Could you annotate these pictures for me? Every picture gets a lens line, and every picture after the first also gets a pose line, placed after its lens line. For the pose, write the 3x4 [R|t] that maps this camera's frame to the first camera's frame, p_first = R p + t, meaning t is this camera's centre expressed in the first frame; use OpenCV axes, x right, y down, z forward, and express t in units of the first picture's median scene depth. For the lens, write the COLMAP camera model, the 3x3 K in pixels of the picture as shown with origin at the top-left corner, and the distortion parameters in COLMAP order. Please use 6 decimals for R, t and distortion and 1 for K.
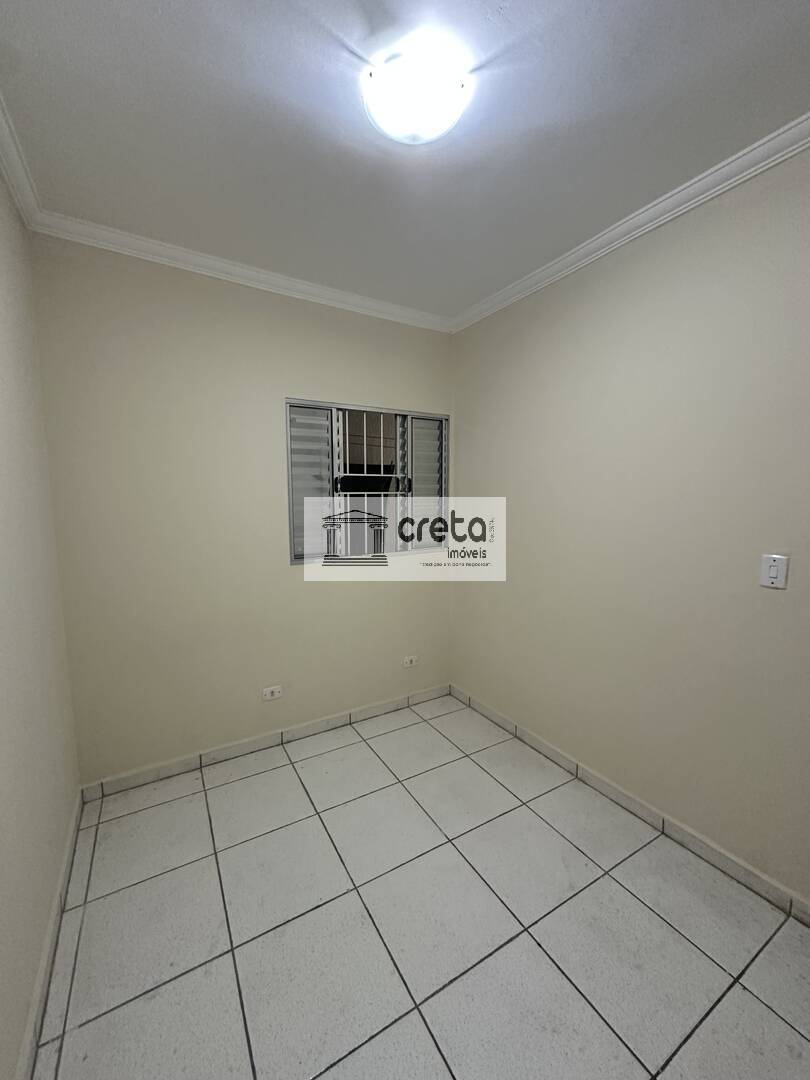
lens RADIAL K [[429.2, 0, 405.0], [0, 429.2, 540.0], [0, 0, 1]] dist [-0.004529, -0.000317]
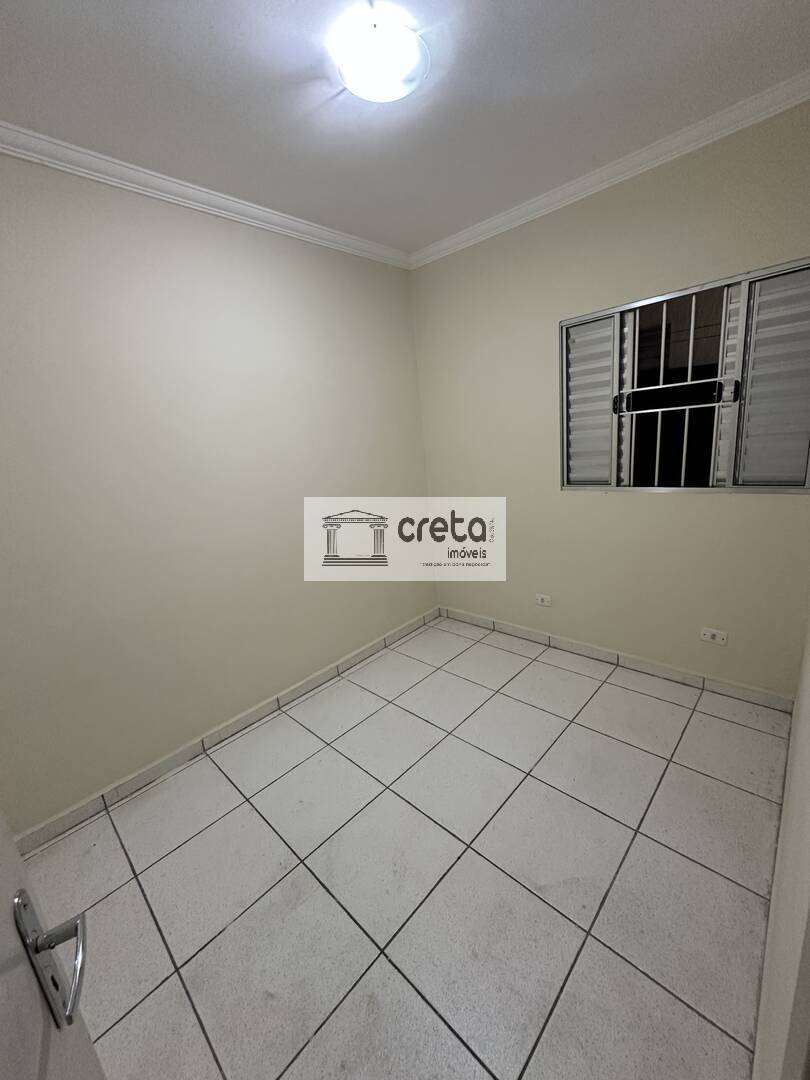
lens RADIAL K [[429.2, 0, 405.0], [0, 429.2, 540.0], [0, 0, 1]] dist [-0.004529, -0.000317]
pose [[0.268193, 0.209719, -0.940261, 0.610112], [-0.007496, 0.976442, 0.215651, -0.043113], [0.963336, -0.050788, 0.263447, 0.333287]]
